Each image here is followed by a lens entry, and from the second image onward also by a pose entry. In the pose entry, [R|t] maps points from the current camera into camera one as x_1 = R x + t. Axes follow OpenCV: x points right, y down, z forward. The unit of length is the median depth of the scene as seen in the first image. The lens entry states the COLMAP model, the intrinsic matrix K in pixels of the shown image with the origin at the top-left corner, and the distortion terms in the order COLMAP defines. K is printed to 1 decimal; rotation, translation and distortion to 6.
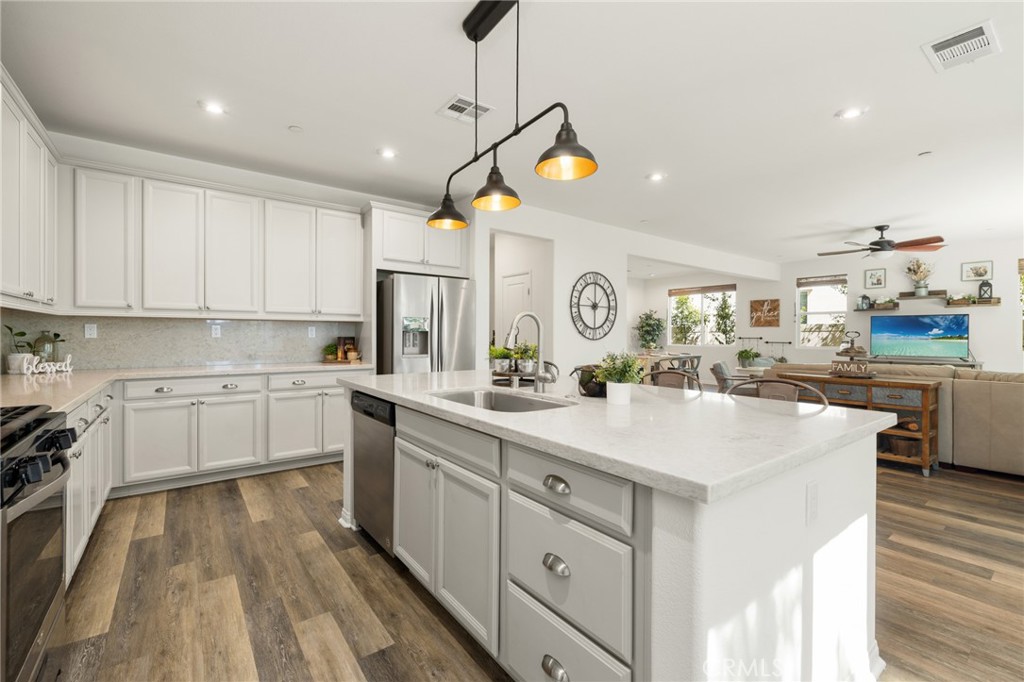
lens RADIAL K [[444.5, 0, 507.2], [0, 444.5, 336.8], [0, 0, 1]] dist [0.001667, 0.000234]
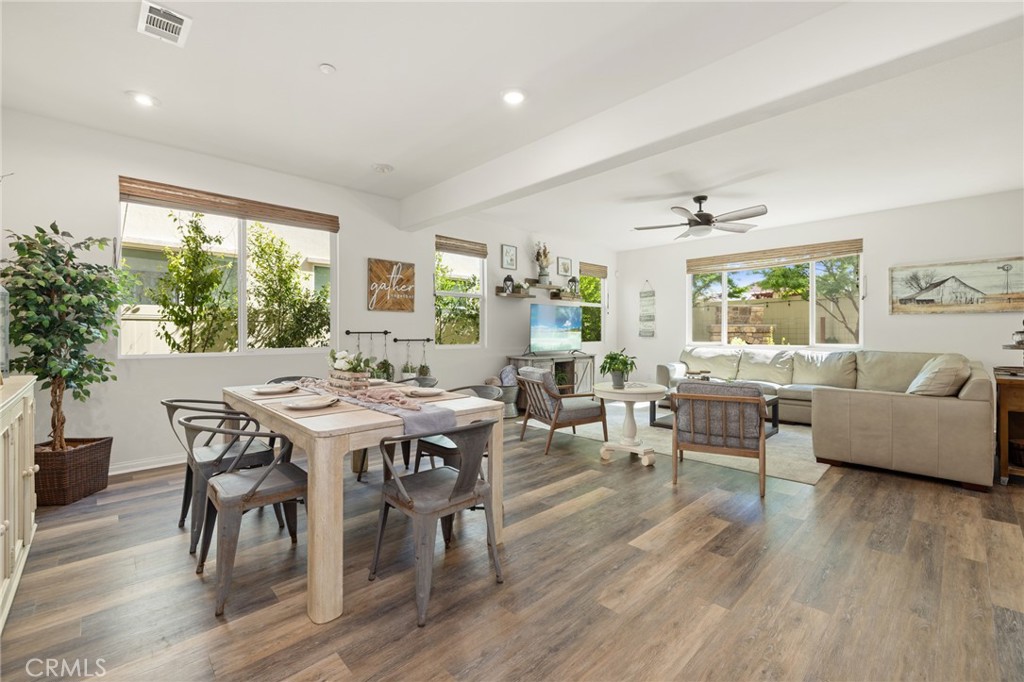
lens RADIAL K [[428.2, 0, 506.4], [0, 428.2, 336.3], [0, 0, 1]] dist [0.001791, 0.000022]
pose [[-0.102879, -0.014349, 0.994590, 0.052478], [0.005805, 0.999870, 0.015026, 0.000310], [-0.994677, 0.007319, -0.102782, 0.933155]]
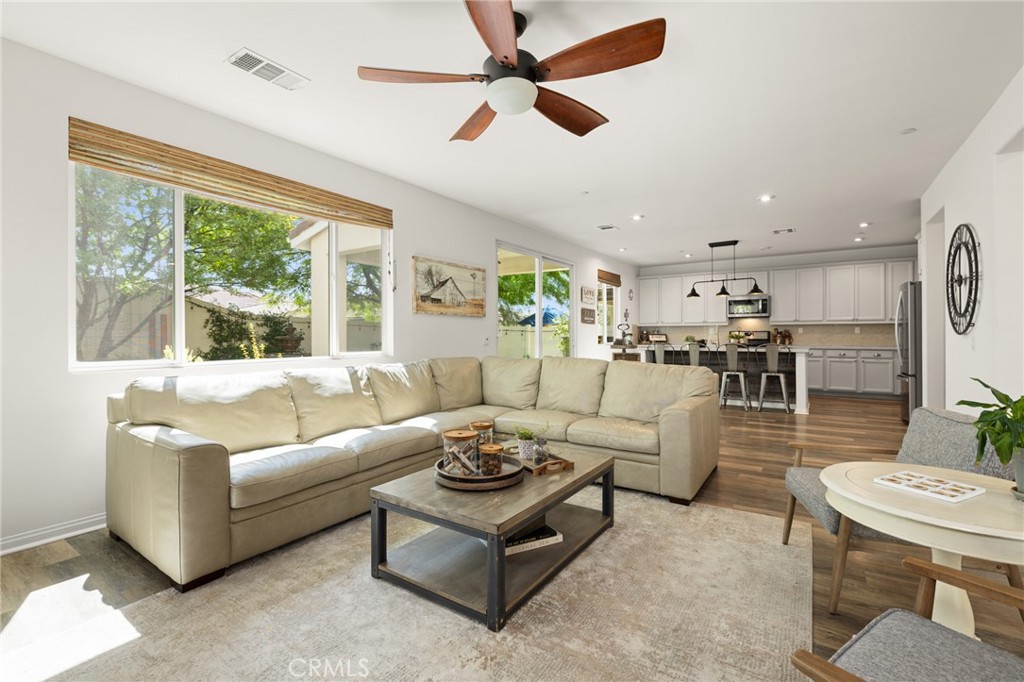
lens RADIAL K [[458.3, 0, 509.6], [0, 458.3, 333.8], [0, 0, 1]] dist [0.000443, 0.000266]
pose [[-0.948226, -0.004880, -0.317560, 0.563684], [-0.005396, 0.999985, 0.000747, 0.003972], [0.317551, 0.002422, -0.948238, 0.879460]]
